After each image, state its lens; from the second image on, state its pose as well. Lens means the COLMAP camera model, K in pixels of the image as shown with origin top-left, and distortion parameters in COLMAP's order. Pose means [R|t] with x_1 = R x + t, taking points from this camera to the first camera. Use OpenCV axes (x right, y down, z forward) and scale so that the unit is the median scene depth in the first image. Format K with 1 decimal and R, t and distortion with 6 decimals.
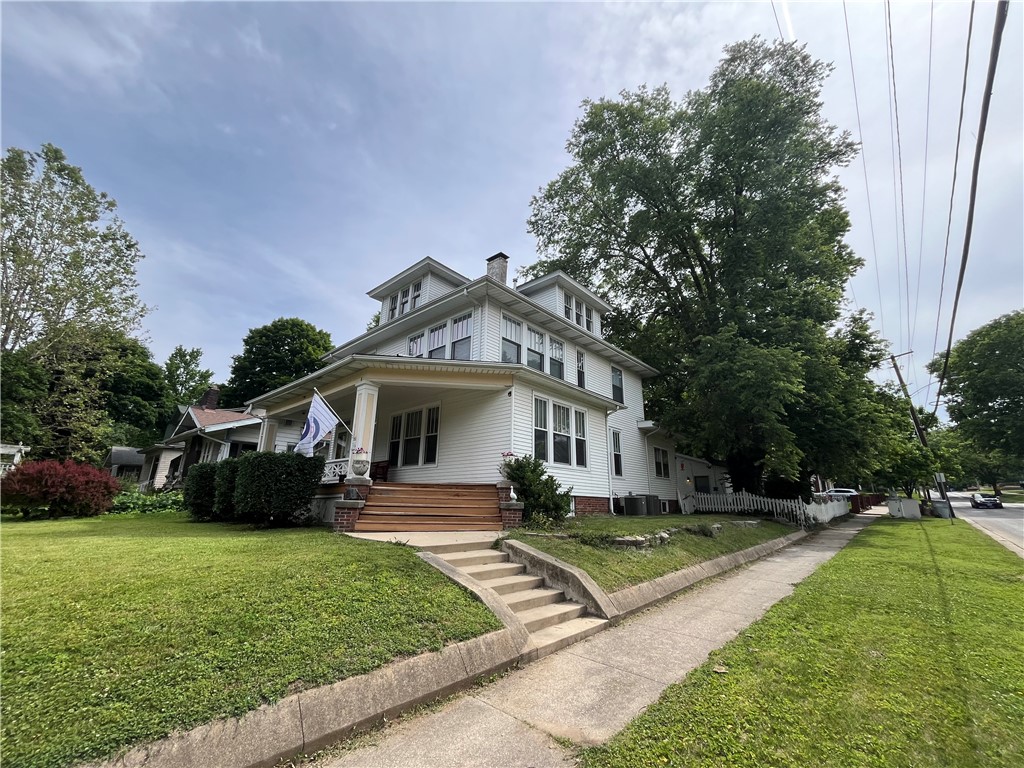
lens RADIAL K [[413.3, 0, 512.0], [0, 413.3, 384.0], [0, 0, 1]] dist [-0.000082, -0.000006]
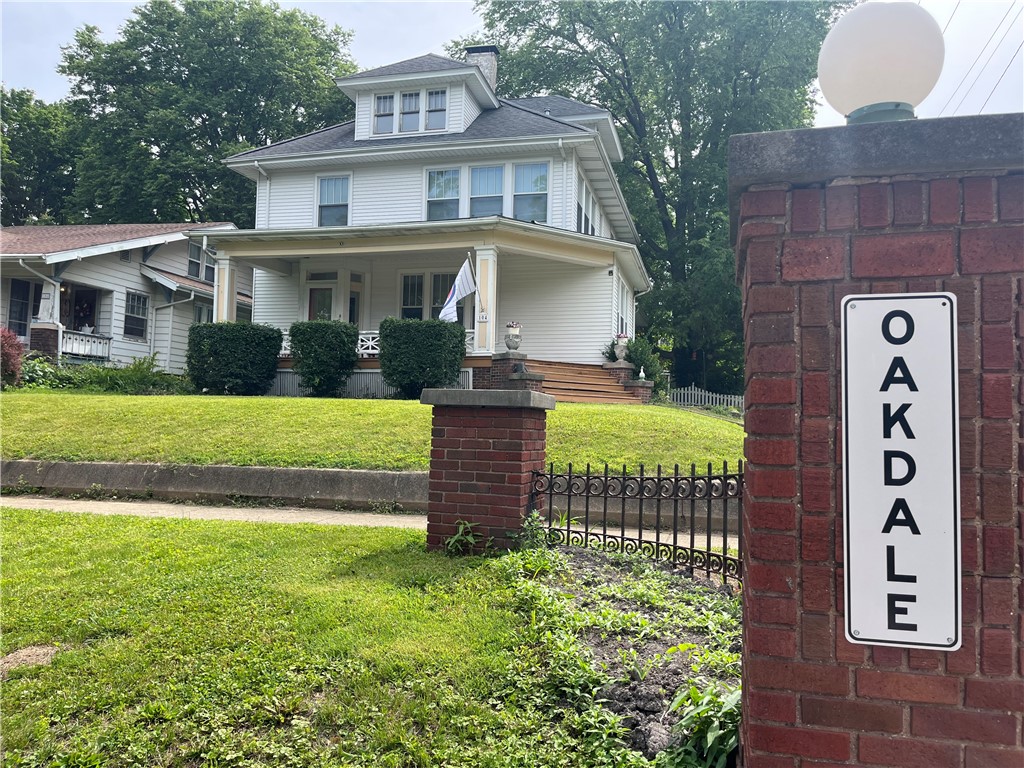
lens RADIAL K [[762.5, 0, 512.0], [0, 762.5, 384.0], [0, 0, 1]] dist [0.072241, -0.105060]
pose [[0.886029, 0.029360, 0.462700, -1.076918], [-0.138606, 0.969125, 0.203923, -0.059650], [-0.442427, -0.244814, 0.862742, -0.510138]]
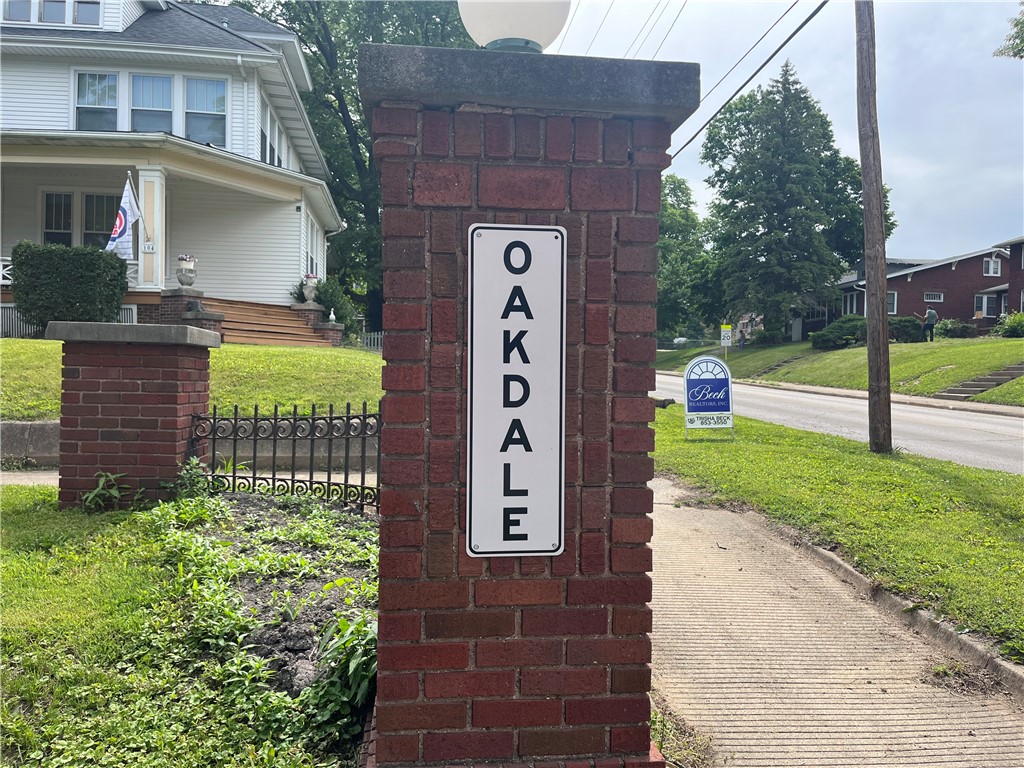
lens RADIAL K [[762.5, 0, 512.0], [0, 762.5, 384.0], [0, 0, 1]] dist [0.072241, -0.105060]
pose [[0.642504, -0.012998, 0.766172, -1.061169], [-0.221088, 0.954191, 0.201590, -0.056546], [-0.733695, -0.298914, 0.610198, -0.513517]]
